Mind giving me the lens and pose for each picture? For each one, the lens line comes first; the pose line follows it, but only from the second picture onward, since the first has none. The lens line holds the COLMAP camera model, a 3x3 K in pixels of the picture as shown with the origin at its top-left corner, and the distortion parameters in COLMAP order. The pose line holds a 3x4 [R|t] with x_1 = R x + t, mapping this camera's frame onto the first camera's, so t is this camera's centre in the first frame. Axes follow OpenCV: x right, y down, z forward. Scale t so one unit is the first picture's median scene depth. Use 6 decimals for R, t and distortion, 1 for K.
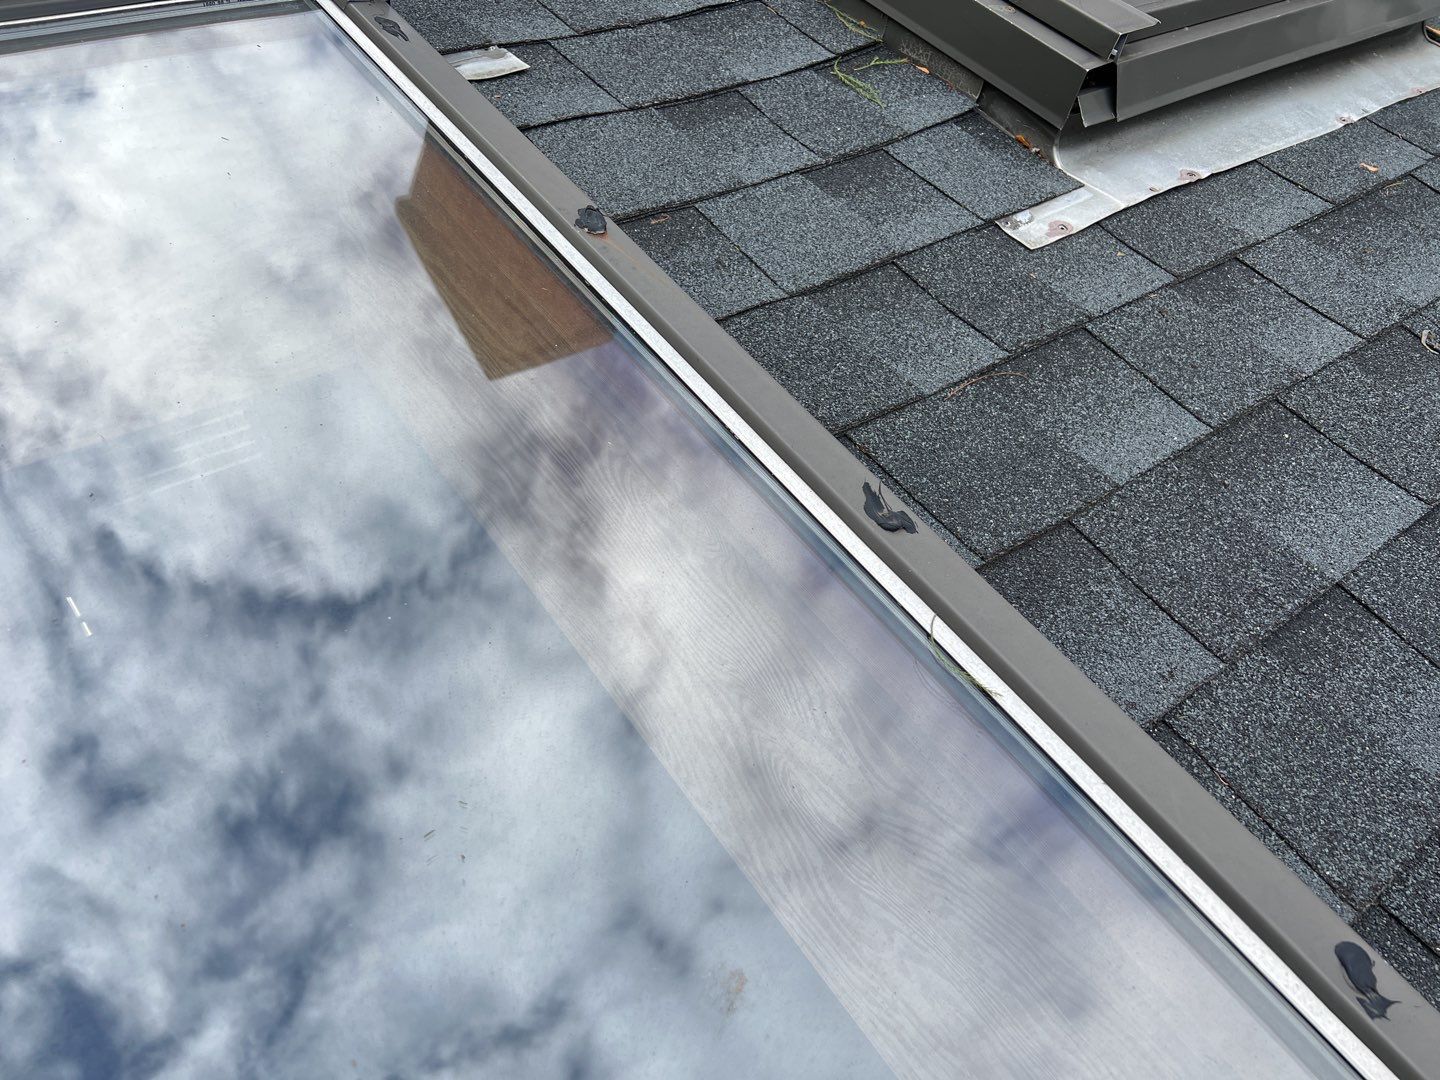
lens RADIAL K [[1079.0, 0, 725.6], [0, 1079.0, 534.4], [0, 0, 1]] dist [0.050851, -0.052612]
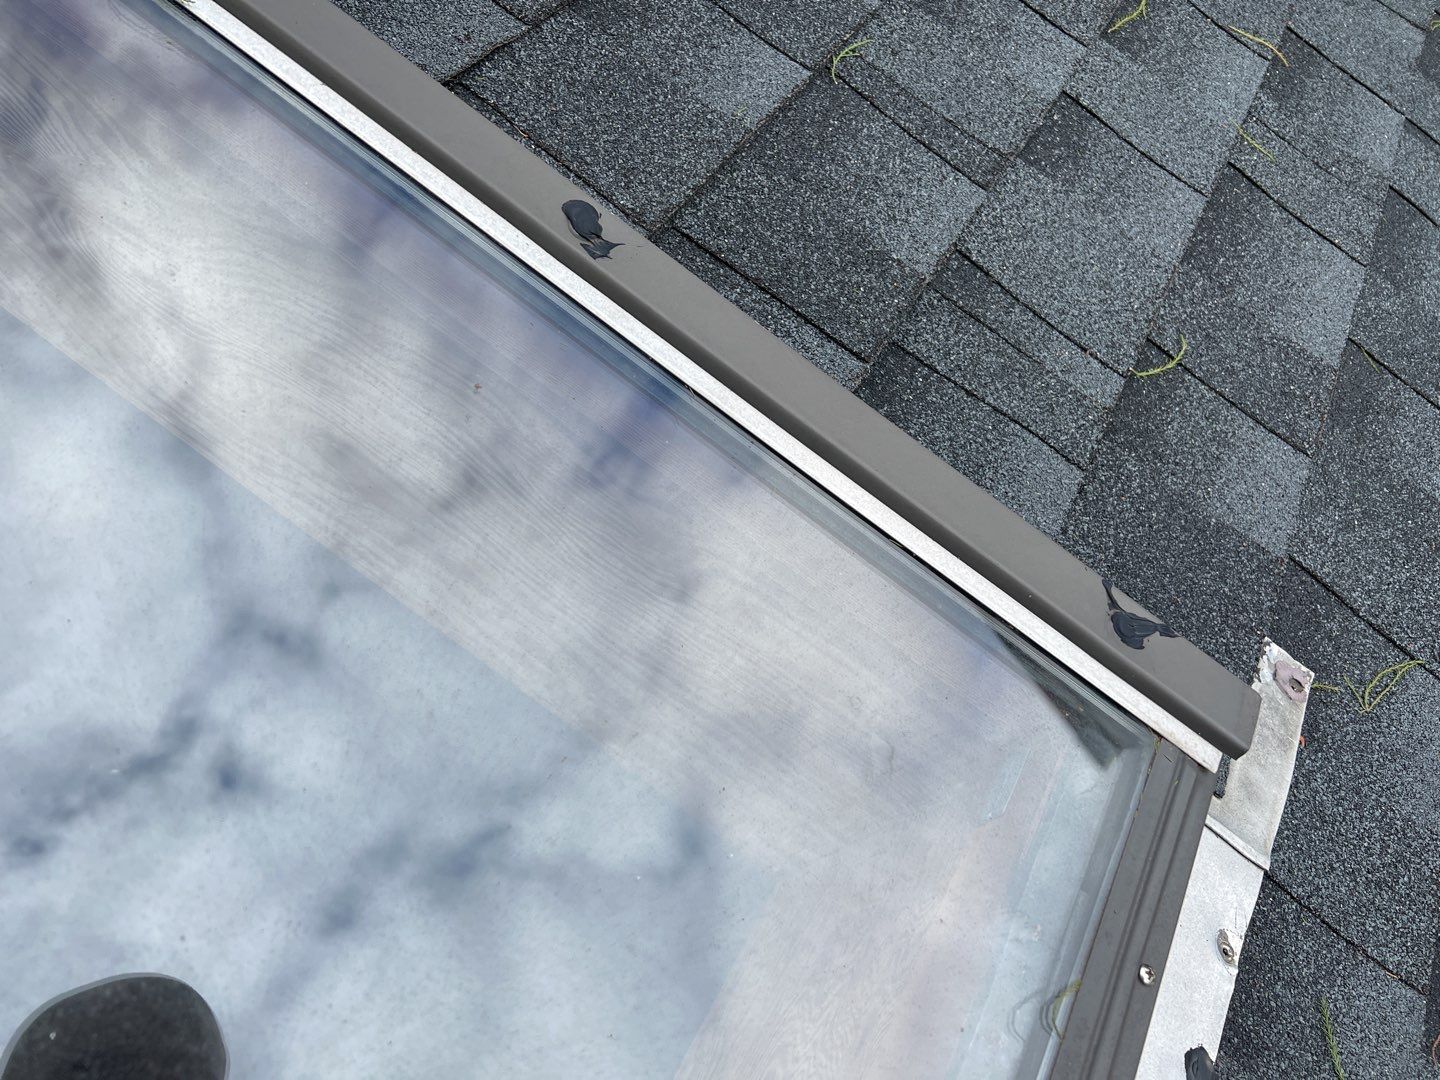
lens RADIAL K [[1079.0, 0, 728.6], [0, 1079.0, 540.5], [0, 0, 1]] dist [0.050851, -0.052612]
pose [[0.915136, -0.238356, 0.325136, 0.193757], [0.123708, 0.933616, 0.336240, 0.228489], [-0.383697, -0.267483, 0.883872, -0.024438]]
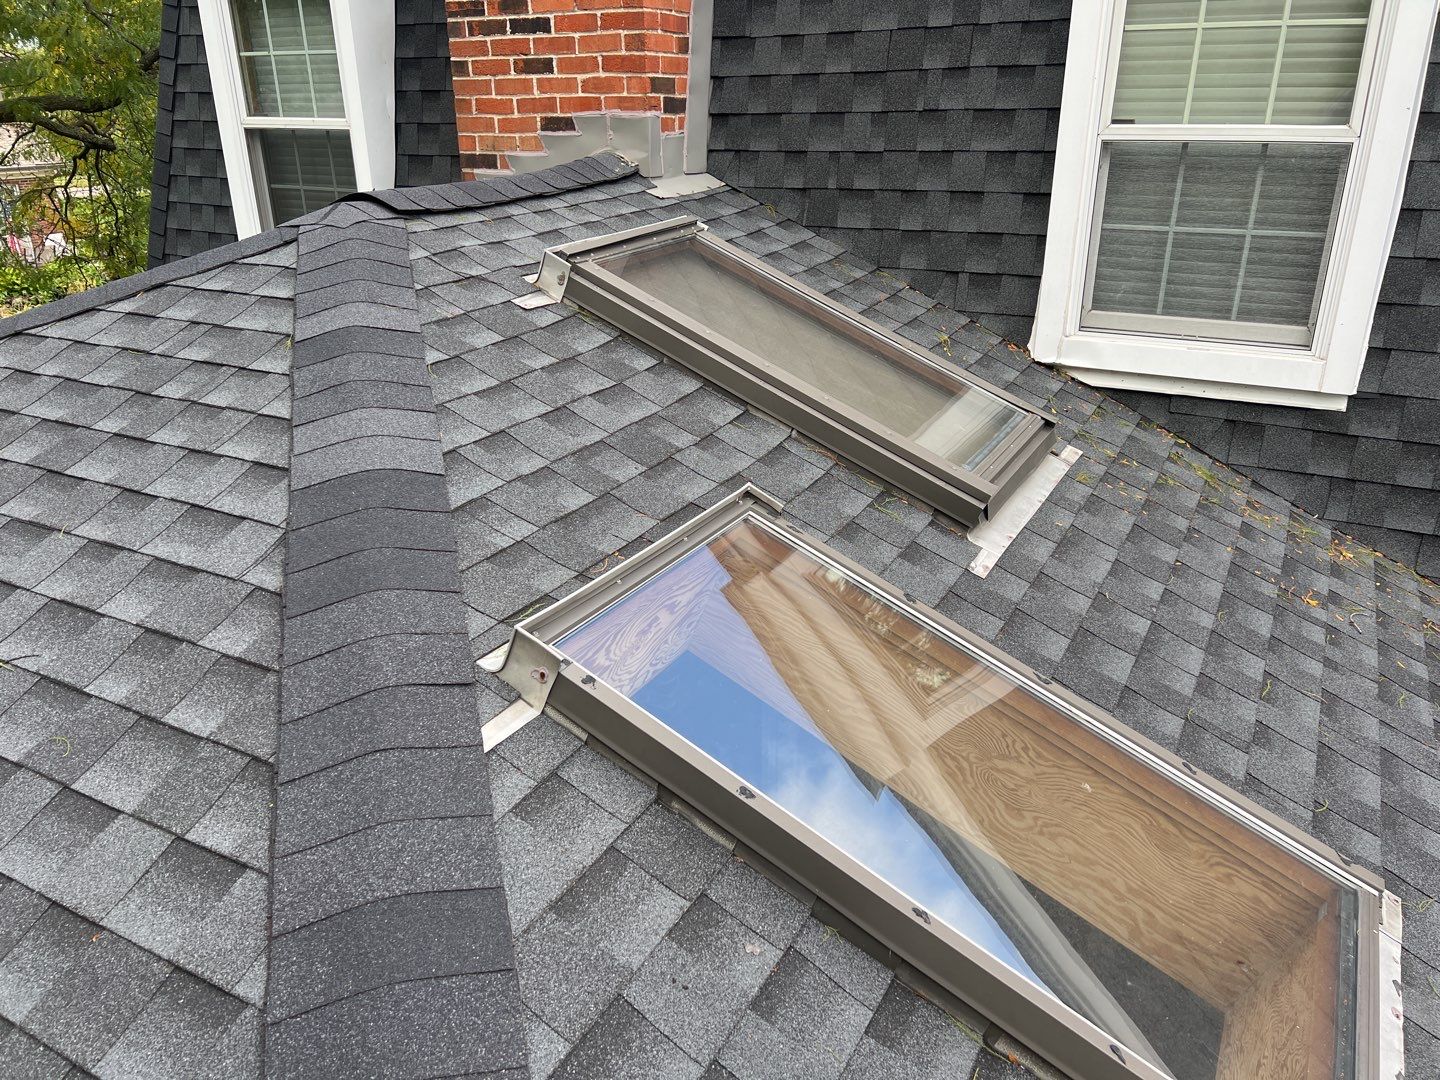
lens RADIAL K [[1079.0, 0, 727.5], [0, 1079.0, 545.1], [0, 0, 1]] dist [0.050851, -0.052612]
pose [[0.918785, -0.091092, 0.384106, -1.958516], [0.156311, 0.977433, -0.142096, -0.123688], [-0.362494, 0.190595, 0.912289, -1.774906]]
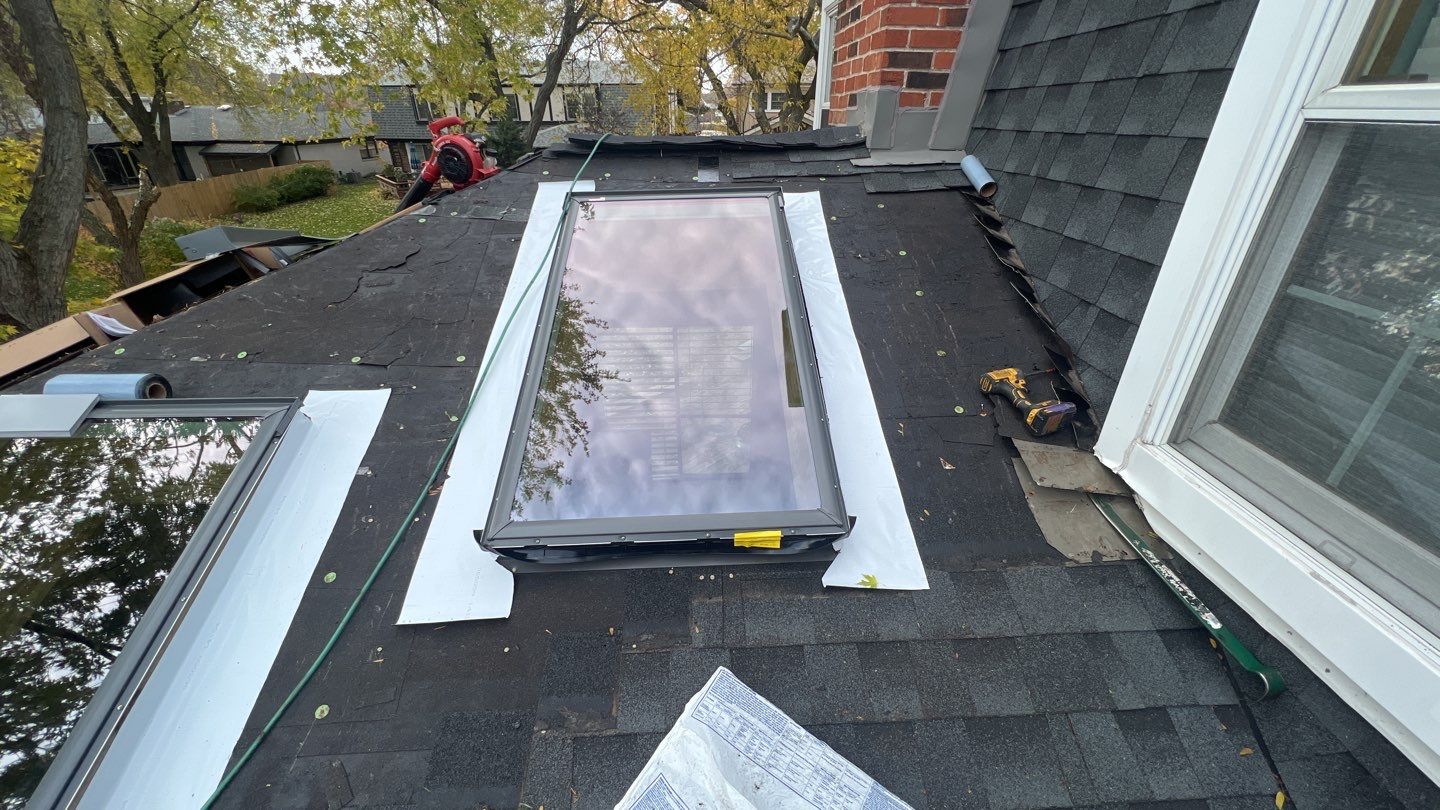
lens RADIAL K [[572.4, 0, 720.9], [0, 572.4, 407.7], [0, 0, 1]] dist [0.003460, -0.000973]
pose [[0.800980, 0.338477, -0.493827, 1.847611], [-0.361067, 0.931060, 0.052519, -1.466781], [0.477559, 0.136238, 0.867973, 0.291949]]
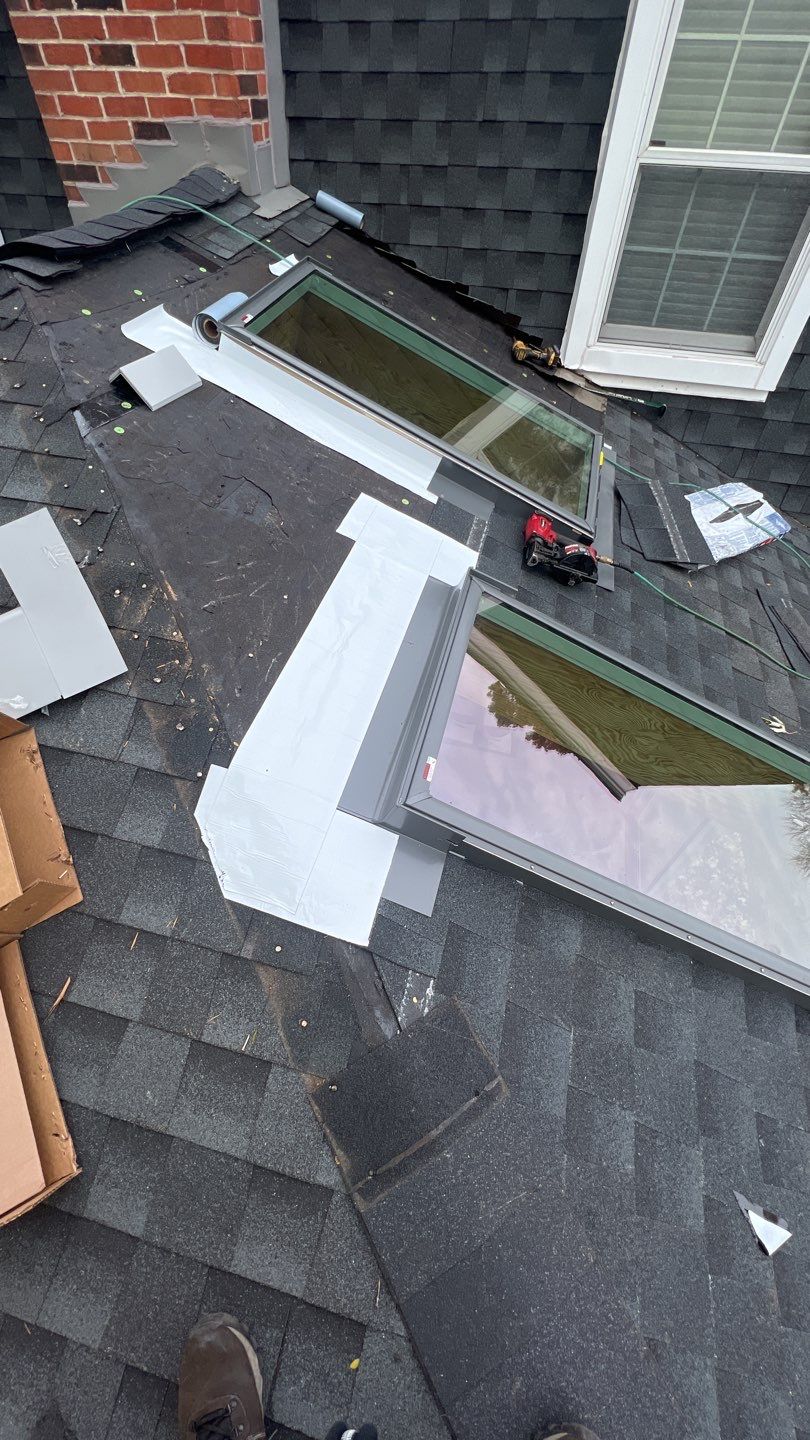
lens RADIAL K [[572.4, 0, 402.1], [0, 572.4, 718.3], [0, 0, 1]] dist [0.003460, -0.000973]
pose [[0.792093, -0.408605, 0.453465, -2.103930], [0.259157, 0.897736, 0.356241, -1.168739], [-0.552654, -0.164657, 0.816983, -0.491093]]
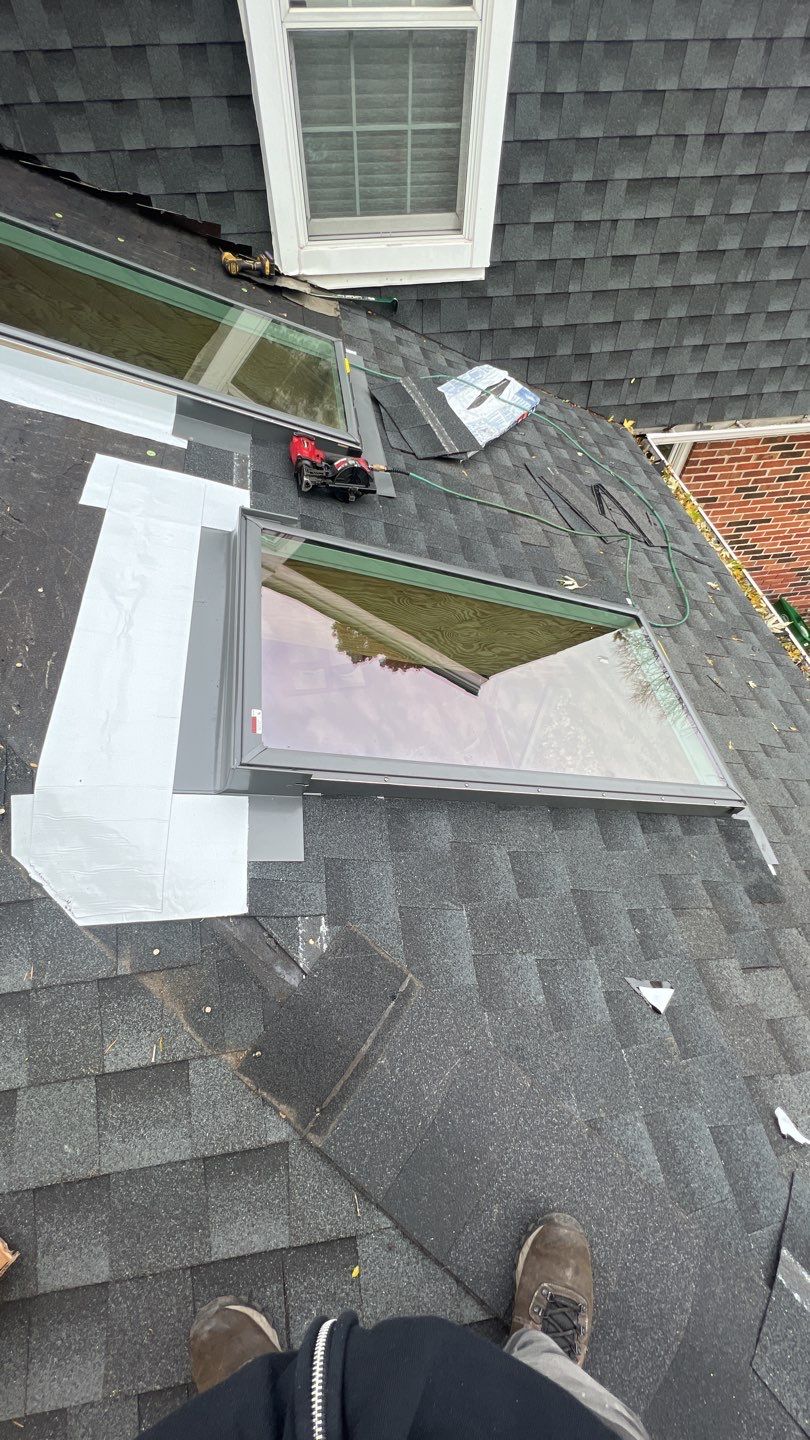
lens RADIAL K [[572.4, 0, 401.2], [0, 572.4, 717.6], [0, 0, 1]] dist [0.003460, -0.000973]
pose [[0.500343, -0.665074, 0.554377, -2.023071], [0.422502, 0.746422, 0.514146, -1.082138], [-0.755744, -0.023024, 0.654462, -0.563577]]
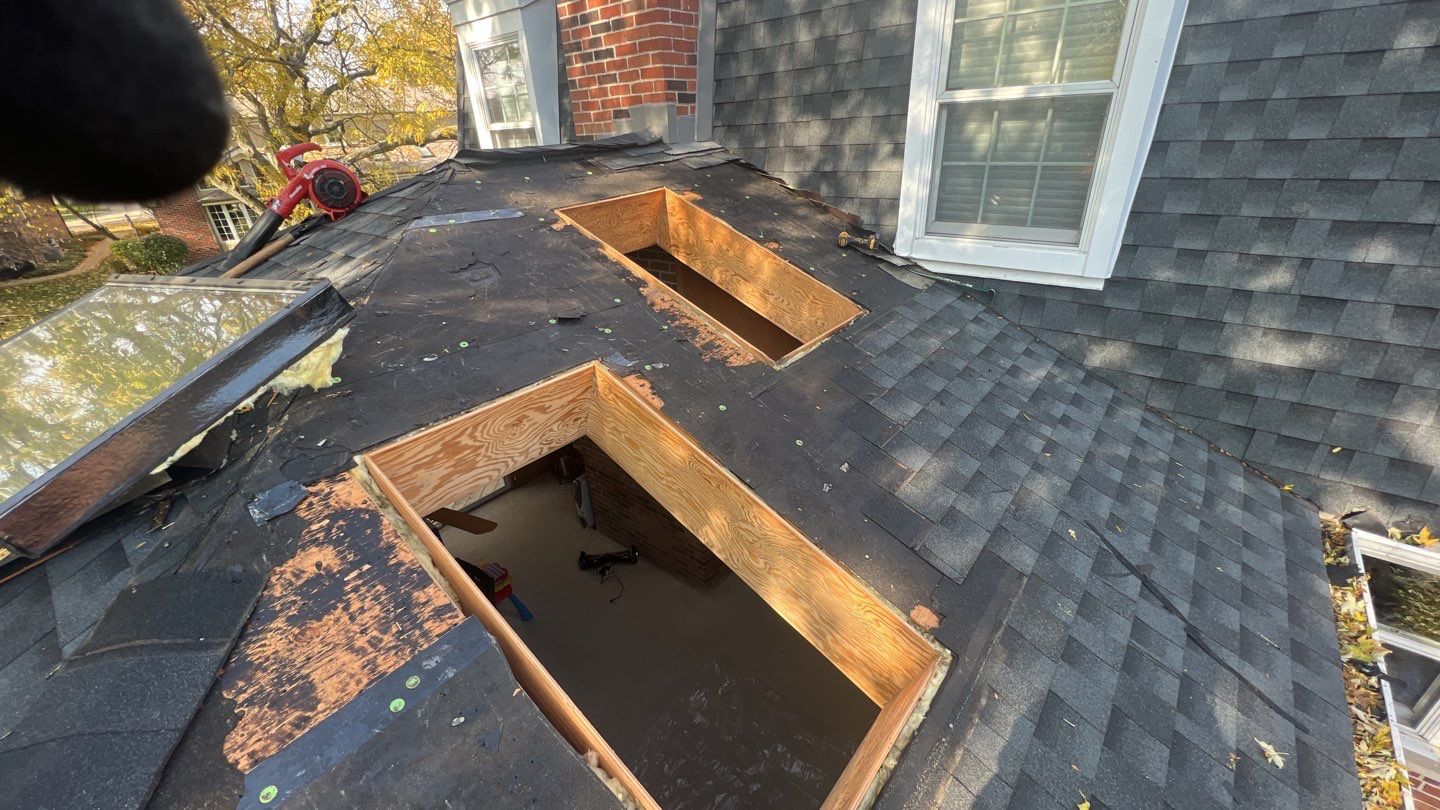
lens RADIAL K [[572.4, 0, 720.6], [0, 572.4, 407.6], [0, 0, 1]] dist [0.003460, -0.000973]
pose [[0.979000, -0.073250, 0.190245, -0.507170], [0.091653, 0.991734, -0.089795, -0.113917], [-0.182095, 0.105346, 0.977621, -1.485656]]
